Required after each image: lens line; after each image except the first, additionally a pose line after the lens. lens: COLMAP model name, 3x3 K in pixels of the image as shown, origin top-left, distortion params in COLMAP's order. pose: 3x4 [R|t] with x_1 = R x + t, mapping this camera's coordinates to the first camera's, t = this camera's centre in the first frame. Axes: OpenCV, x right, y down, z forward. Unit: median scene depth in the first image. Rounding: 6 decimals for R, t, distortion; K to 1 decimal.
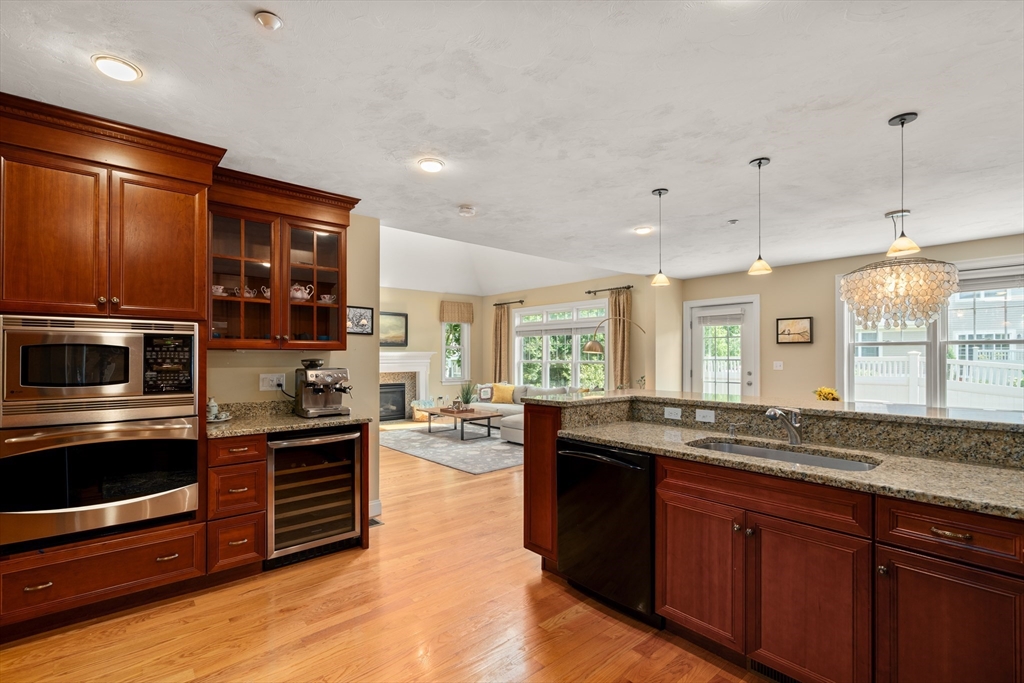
lens RADIAL K [[463.9, 0, 513.2], [0, 463.9, 351.0], [0, 0, 1]] dist [-0.007193, 0.004561]
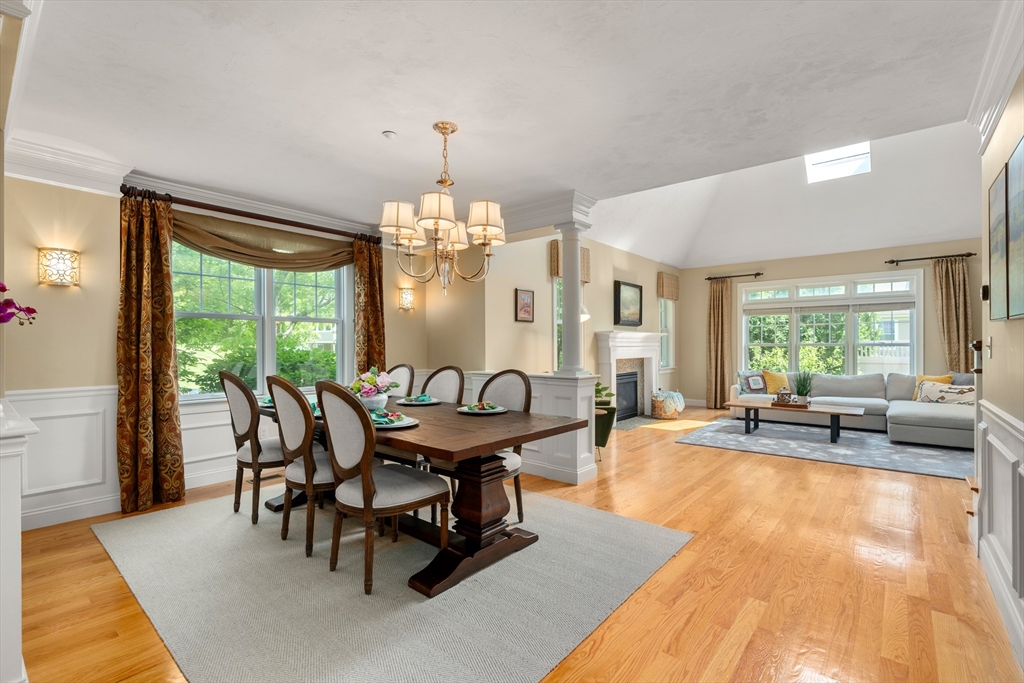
lens RADIAL K [[463.9, 0, 511.1], [0, 463.9, 346.7], [0, 0, 1]] dist [-0.007193, 0.004561]
pose [[0.987036, -0.001566, 0.160493, -0.680741], [-0.000398, 0.999925, 0.012205, 0.019158], [-0.160501, -0.012111, 0.986961, 0.284074]]
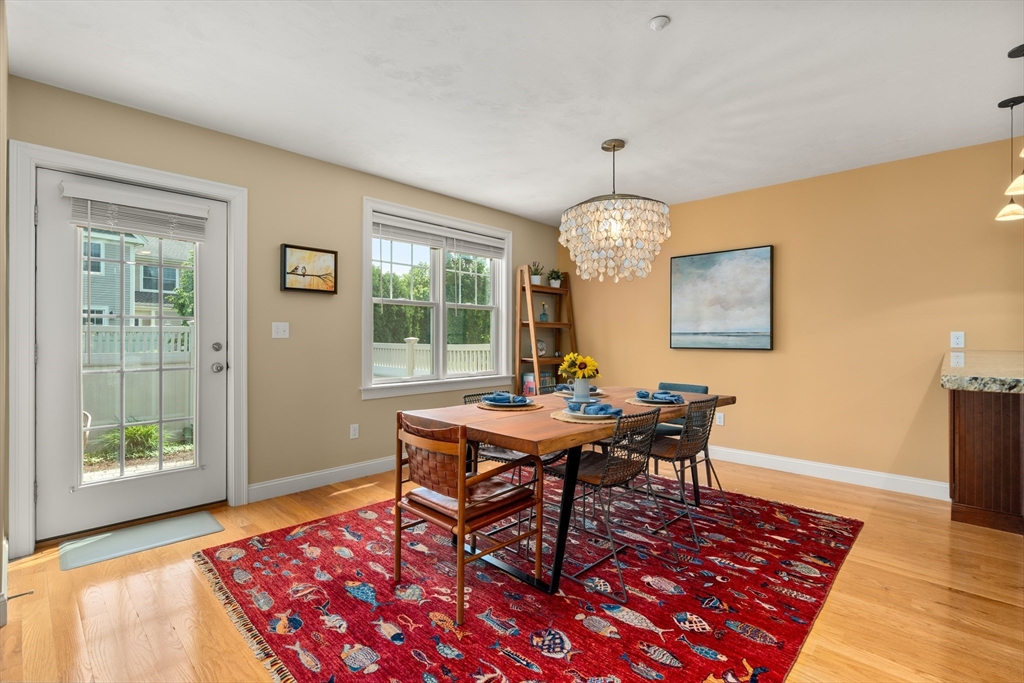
lens RADIAL K [[463.9, 0, 509.7], [0, 463.9, 336.8], [0, 0, 1]] dist [-0.007193, 0.004561]
pose [[-0.098535, 0.000531, 0.995133, 0.001213], [-0.012815, 0.999916, -0.001802, 0.027490], [-0.995051, -0.012930, -0.098520, 0.586083]]
